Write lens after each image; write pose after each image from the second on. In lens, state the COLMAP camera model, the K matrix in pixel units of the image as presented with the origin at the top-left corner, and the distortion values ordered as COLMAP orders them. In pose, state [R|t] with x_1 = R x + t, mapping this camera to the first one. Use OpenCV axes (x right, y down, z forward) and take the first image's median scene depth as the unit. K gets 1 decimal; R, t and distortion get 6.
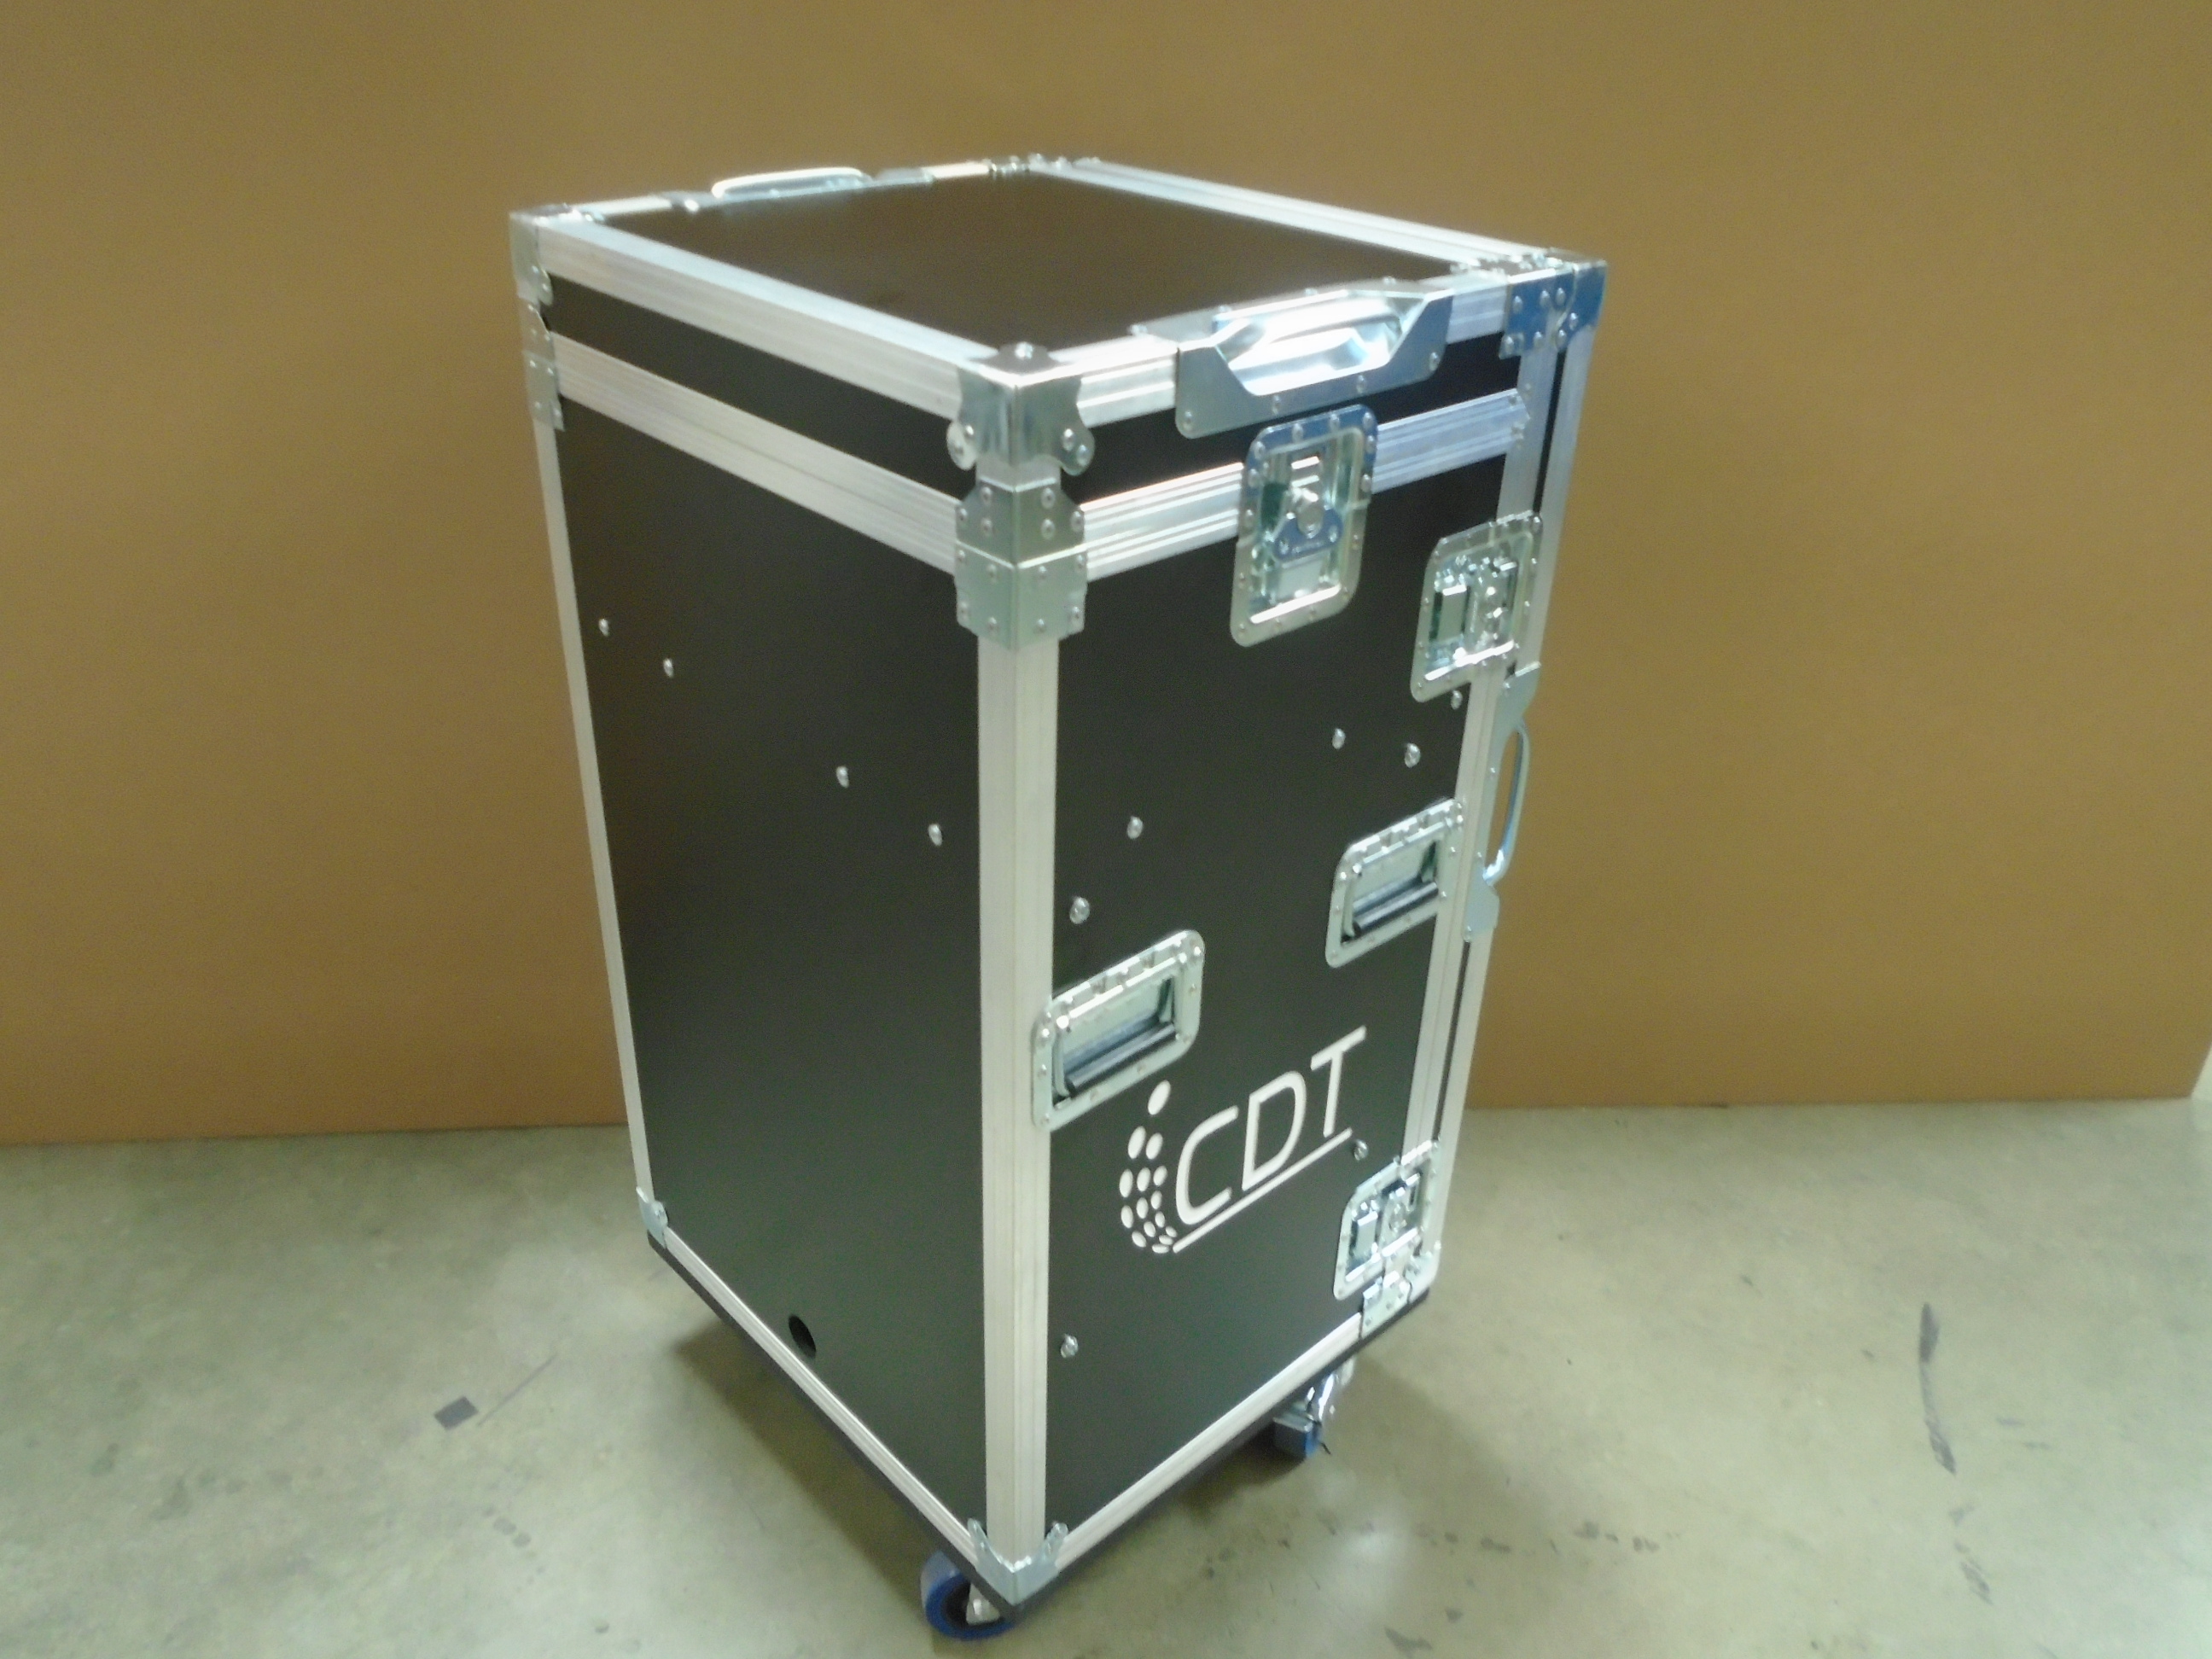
lens RADIAL K [[1686.0, 0, 1105.4], [0, 1686.0, 824.7], [0, 0, 1]] dist [-0.008715, -0.001643]
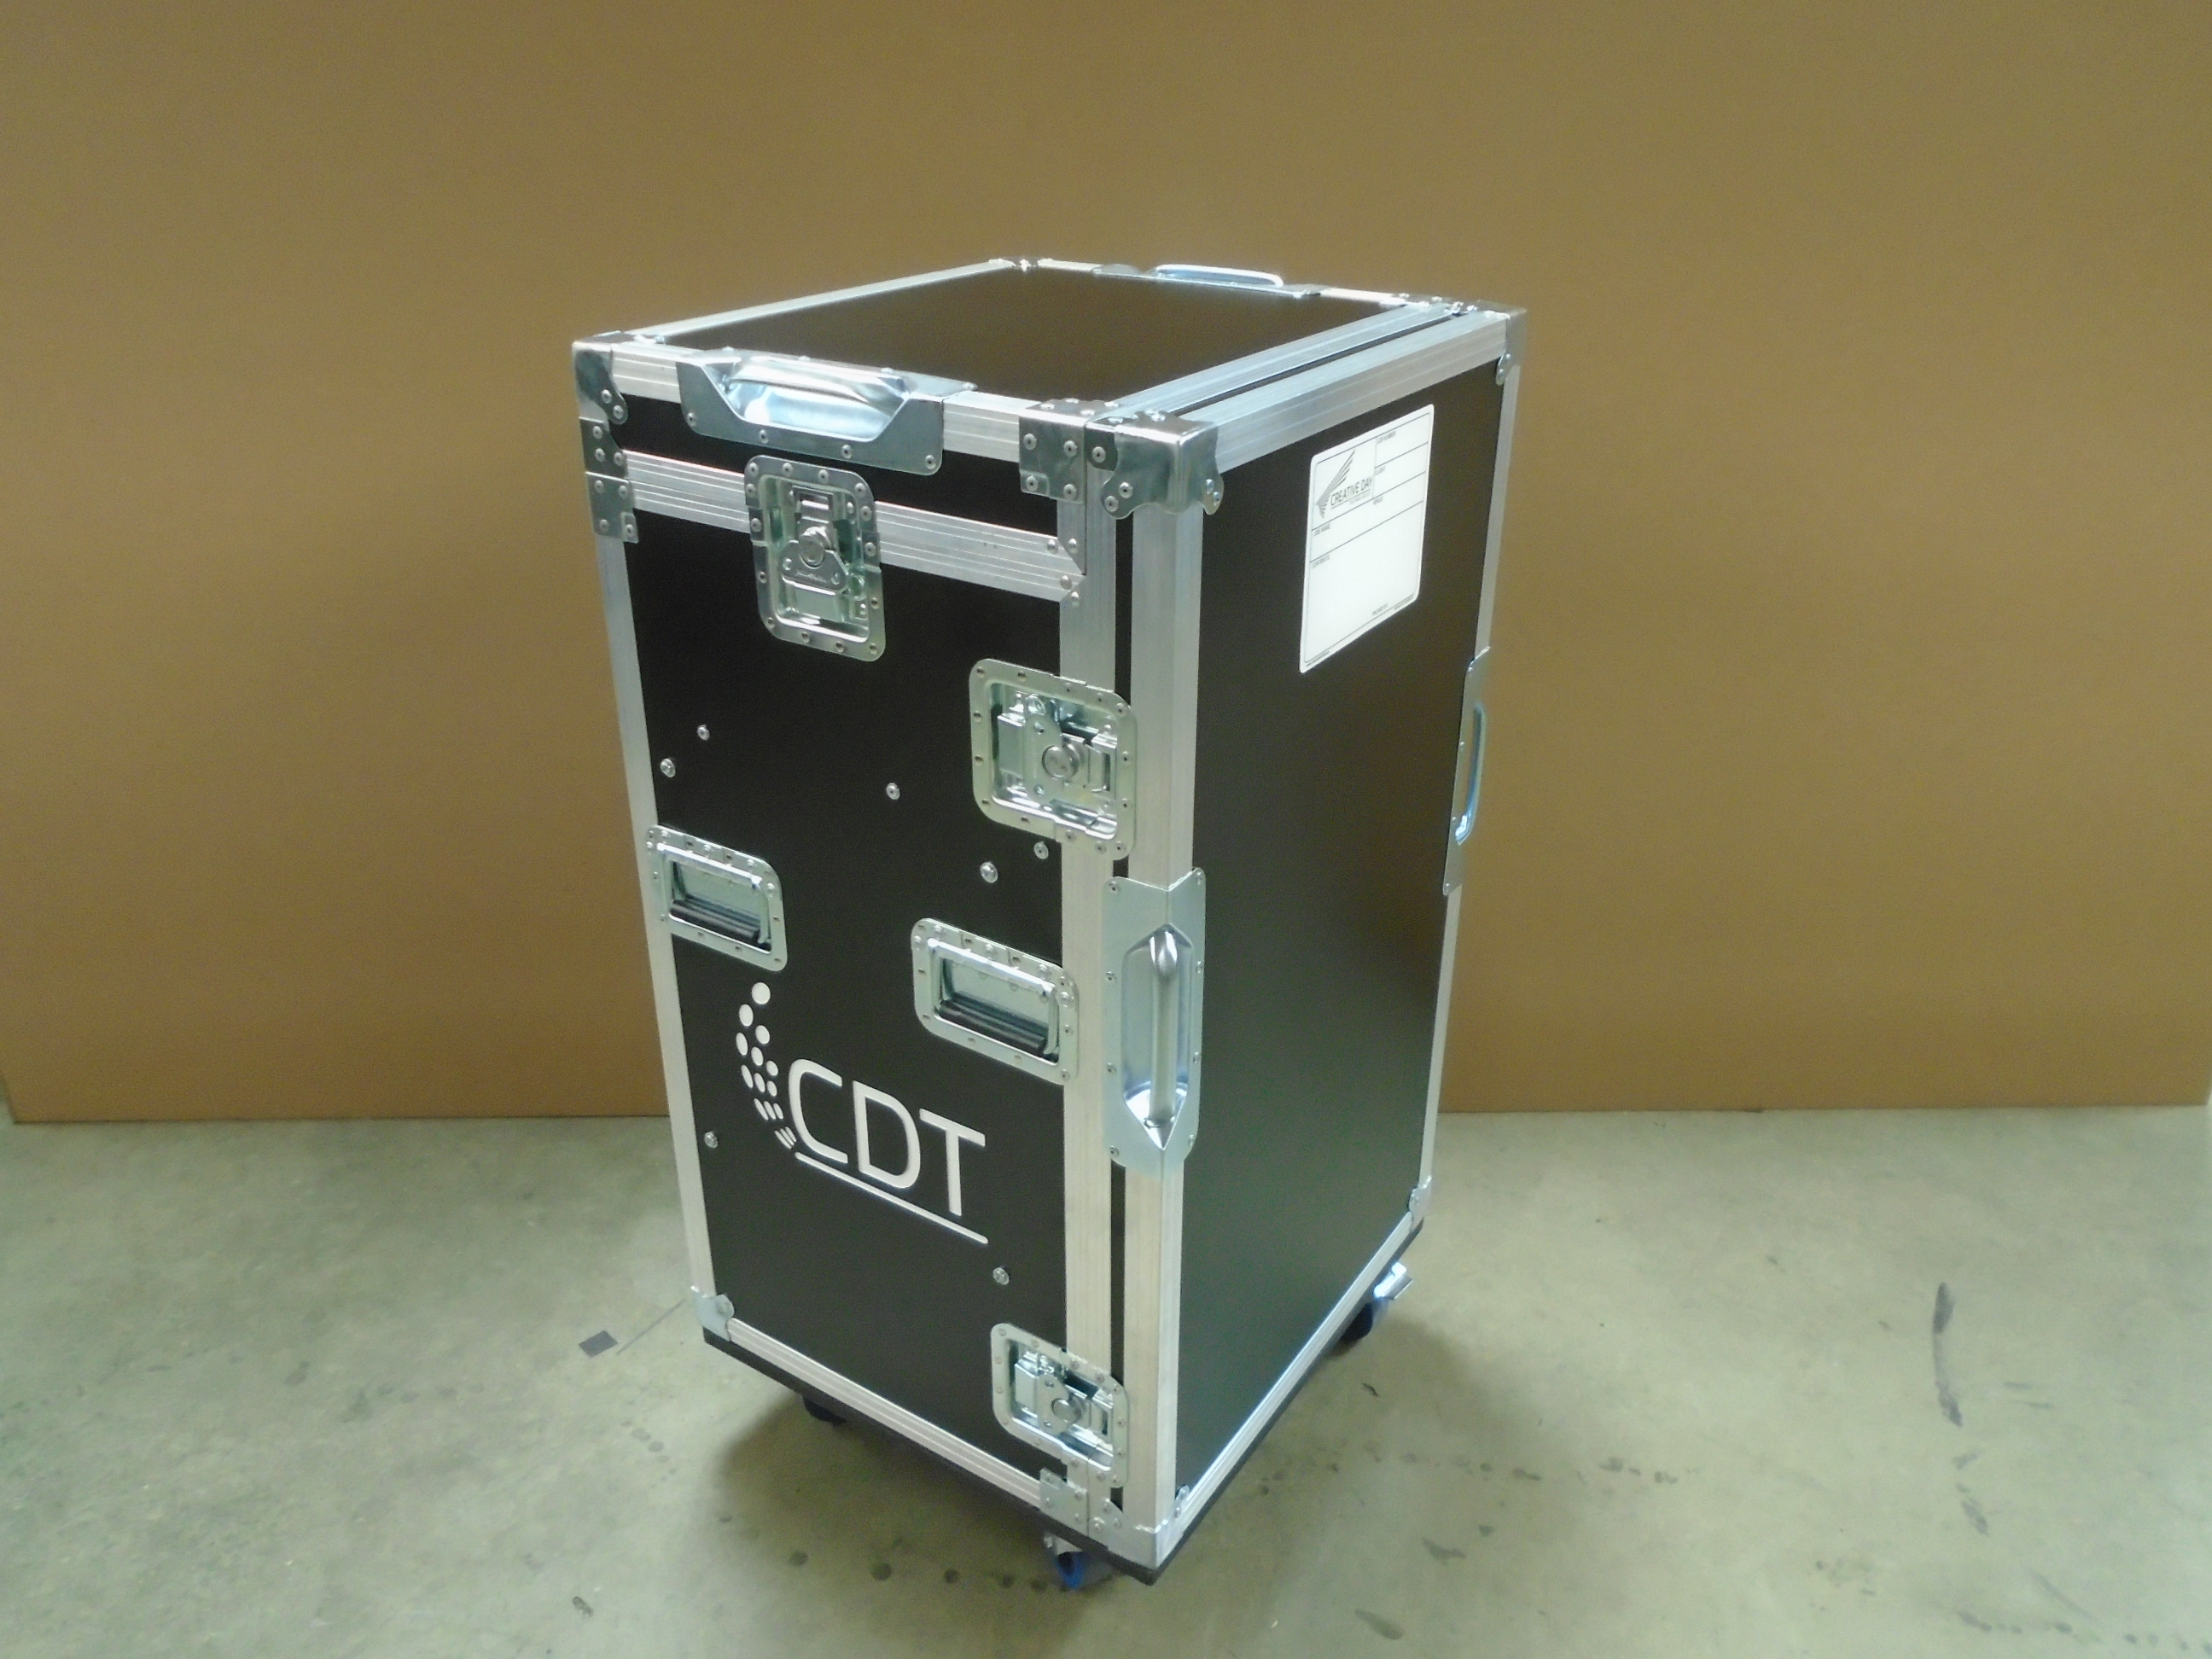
lens RADIAL K [[1694.6, 0, 1101.5], [0, 1694.6, 826.5], [0, 0, 1]] dist [-0.007219, -0.001151]
pose [[0.236984, 0.404327, -0.883379, 1.187865], [-0.476415, 0.840810, 0.257035, -0.390868], [0.846680, 0.359942, 0.391886, 0.735829]]
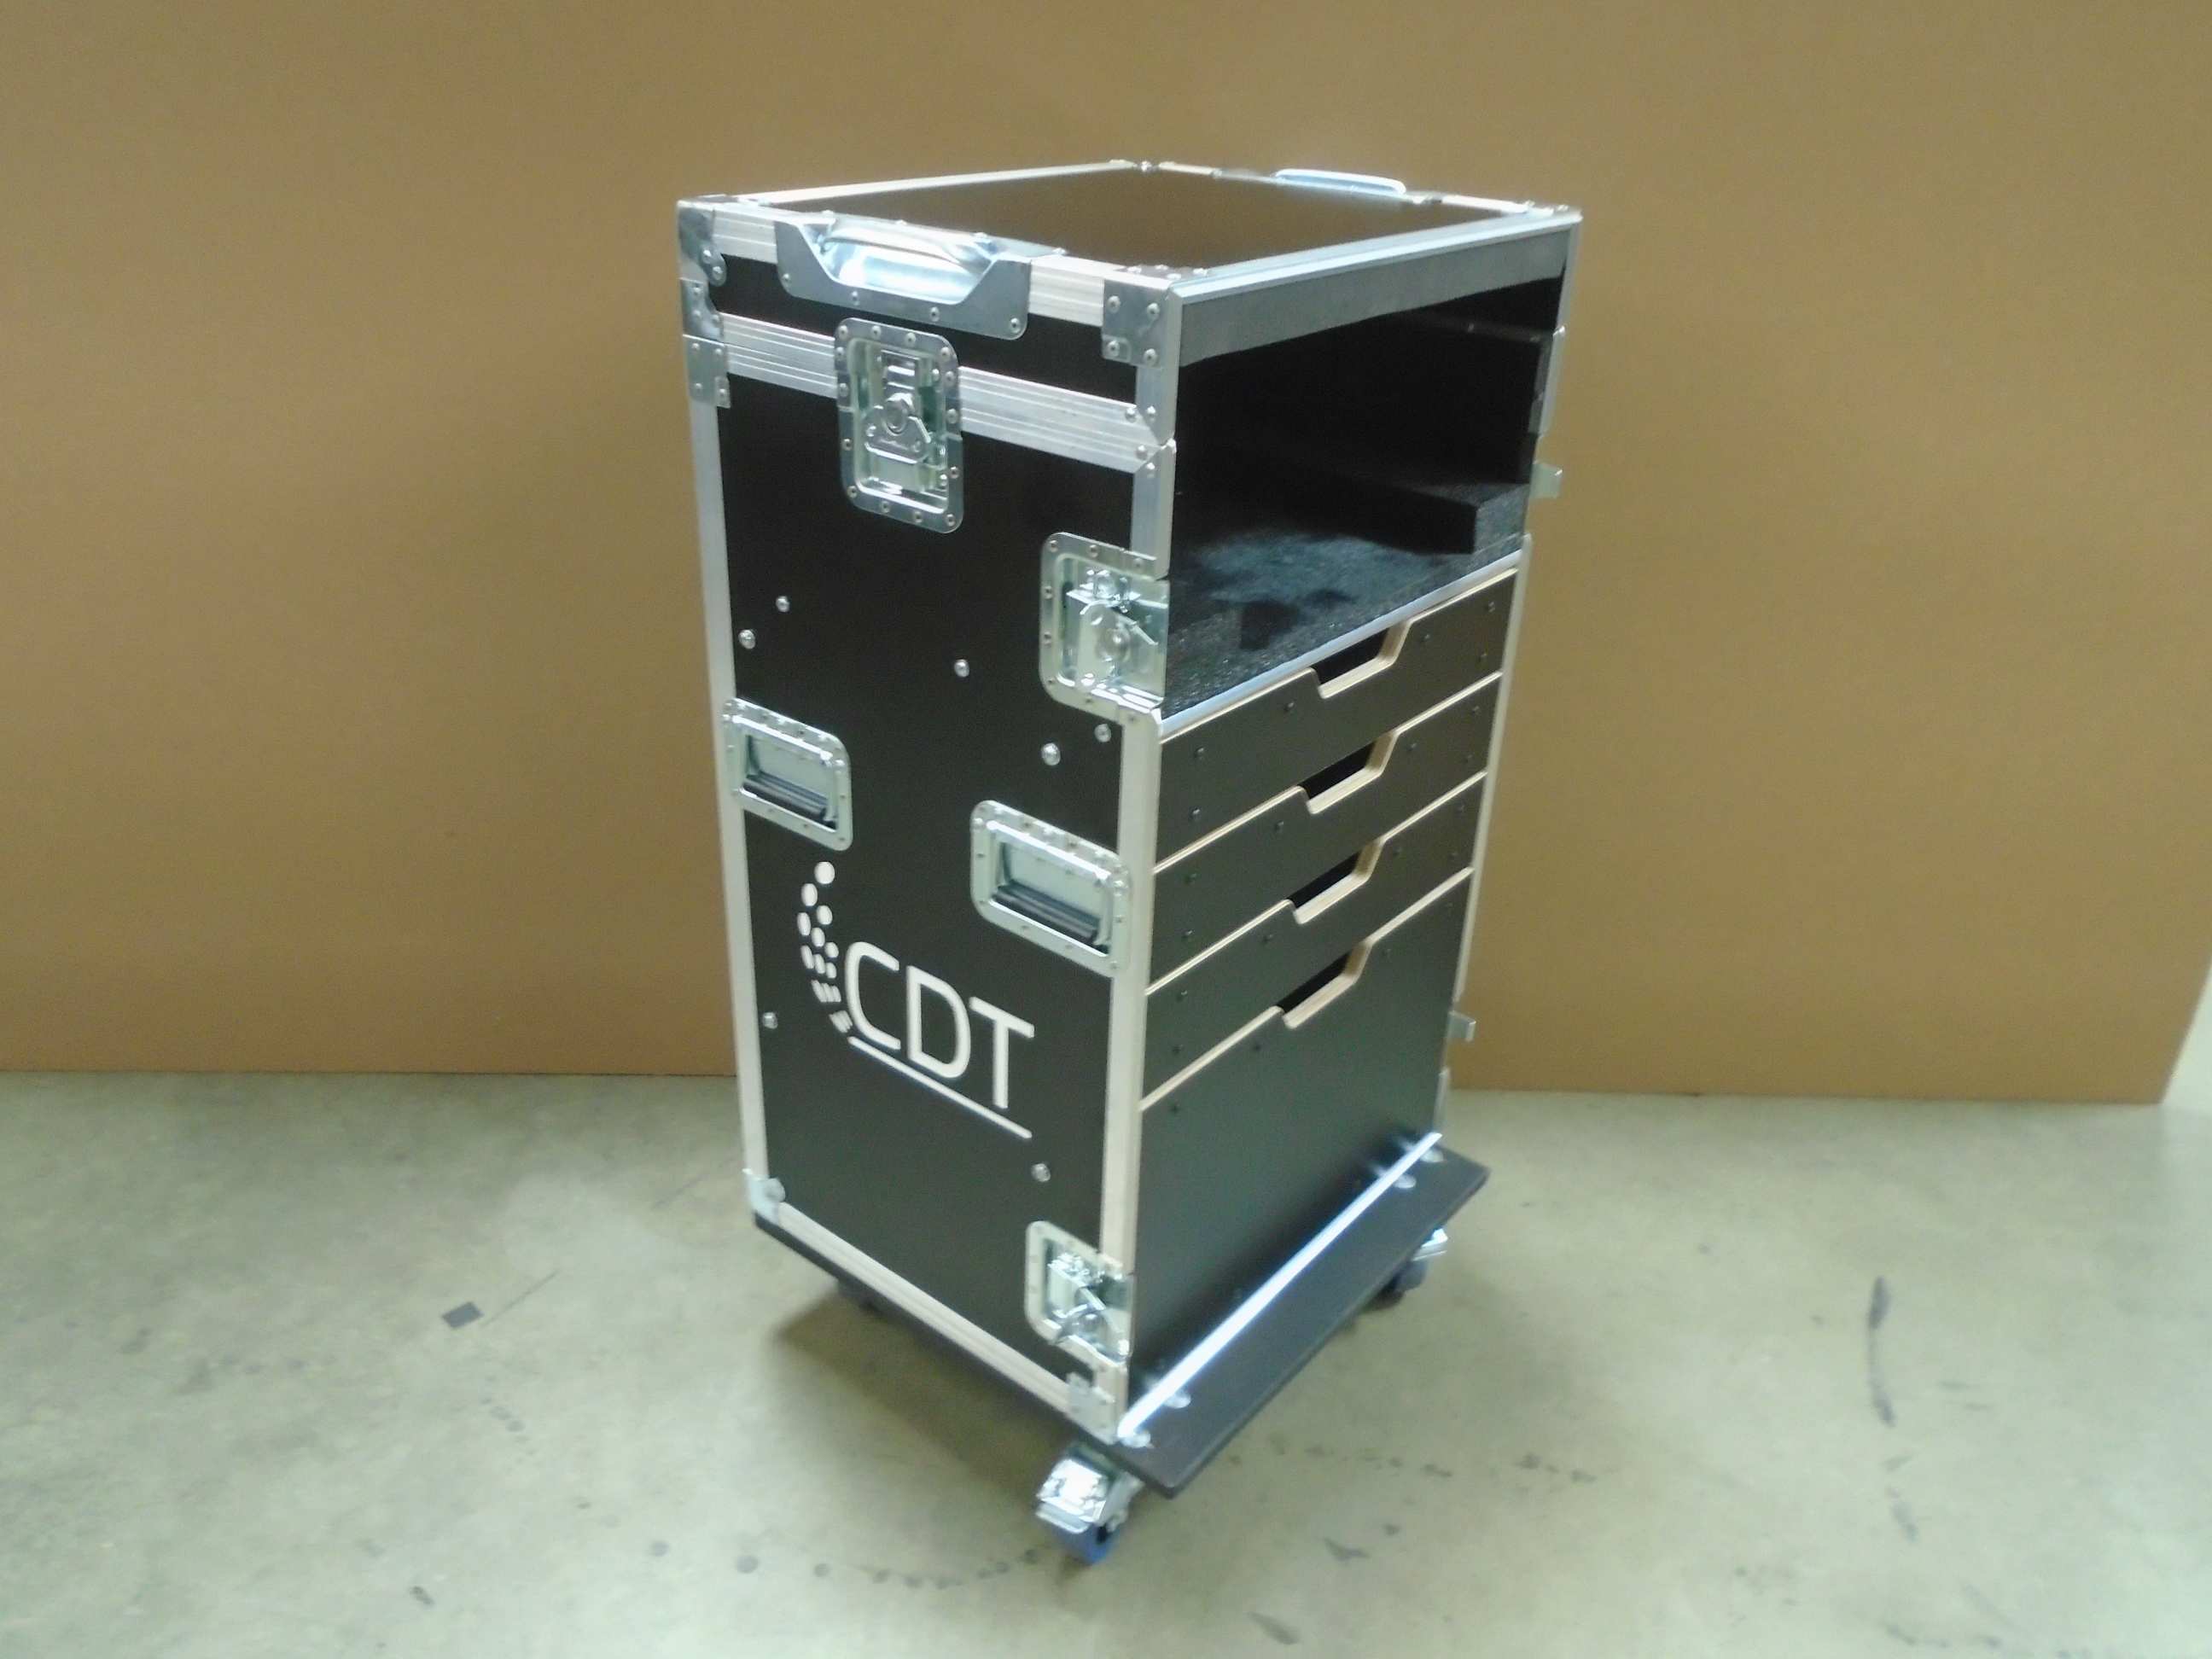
lens RADIAL K [[1694.6, 0, 1101.5], [0, 1694.6, 826.5], [0, 0, 1]] dist [-0.007219, -0.001151]
pose [[0.142236, 0.428408, -0.892320, 1.206532], [-0.514946, 0.801916, 0.302921, -0.357245], [0.845340, 0.416411, 0.334669, 0.798858]]
